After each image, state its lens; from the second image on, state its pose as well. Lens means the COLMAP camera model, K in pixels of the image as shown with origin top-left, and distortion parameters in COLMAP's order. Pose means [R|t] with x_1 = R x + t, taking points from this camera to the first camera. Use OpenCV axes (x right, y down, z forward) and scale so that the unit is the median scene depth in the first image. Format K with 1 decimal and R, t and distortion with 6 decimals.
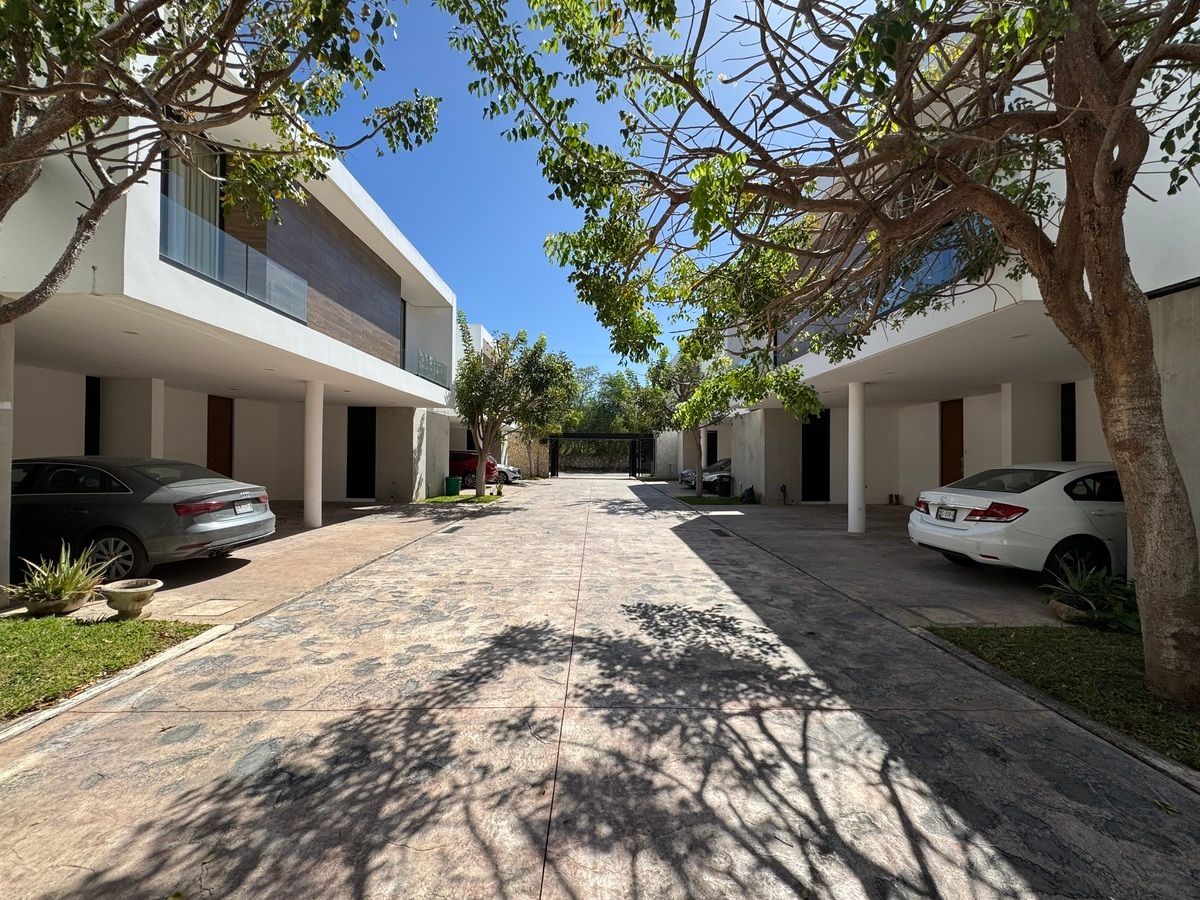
lens RADIAL K [[480.4, 0, 600.0], [0, 480.4, 450.0], [0, 0, 1]] dist [-0.002573, -0.000133]
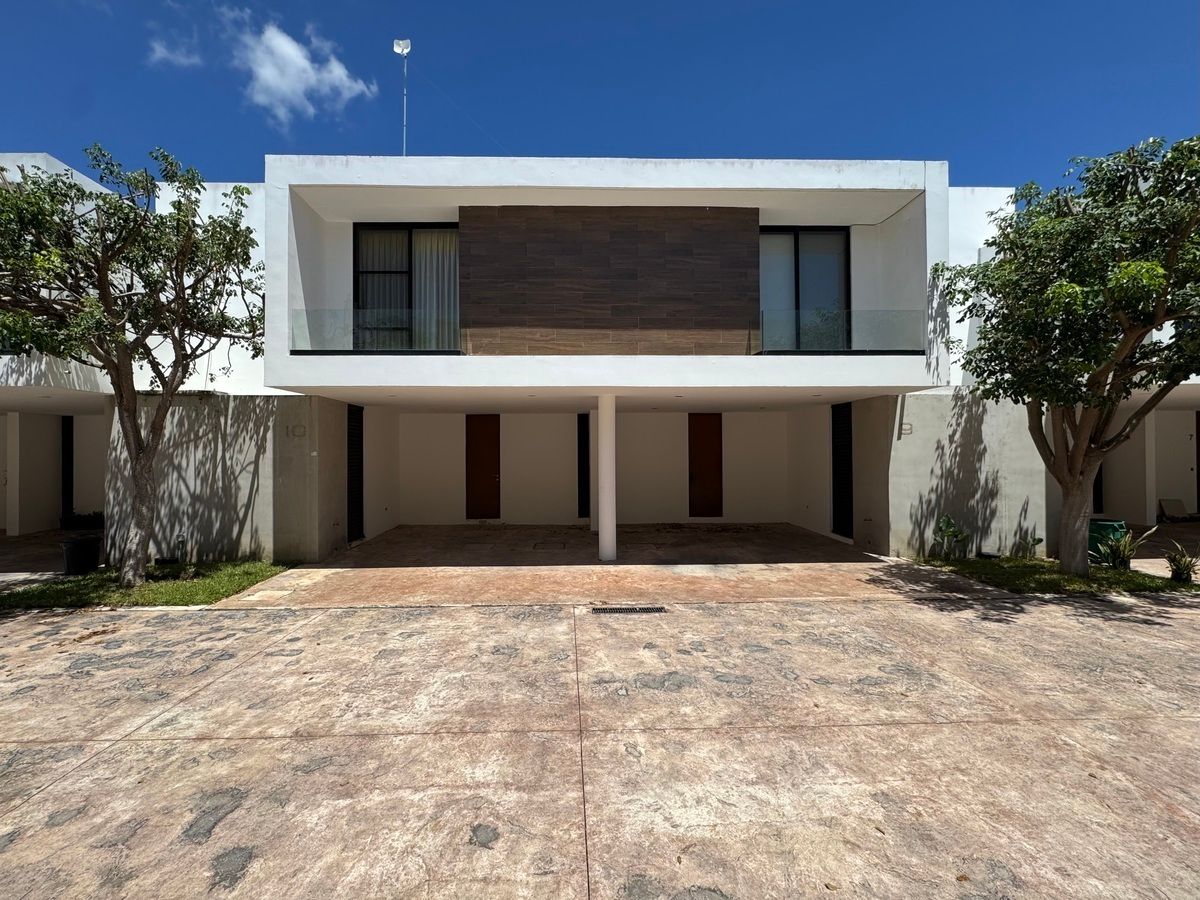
lens RADIAL K [[498.8, 0, 583.0], [0, 498.8, 451.3], [0, 0, 1]] dist [-0.002851, -0.000071]
pose [[0.021406, -0.013149, -0.999684, 0.670750], [0.018685, 0.999744, -0.012749, -0.055858], [0.999596, -0.018406, 0.021646, 1.891699]]
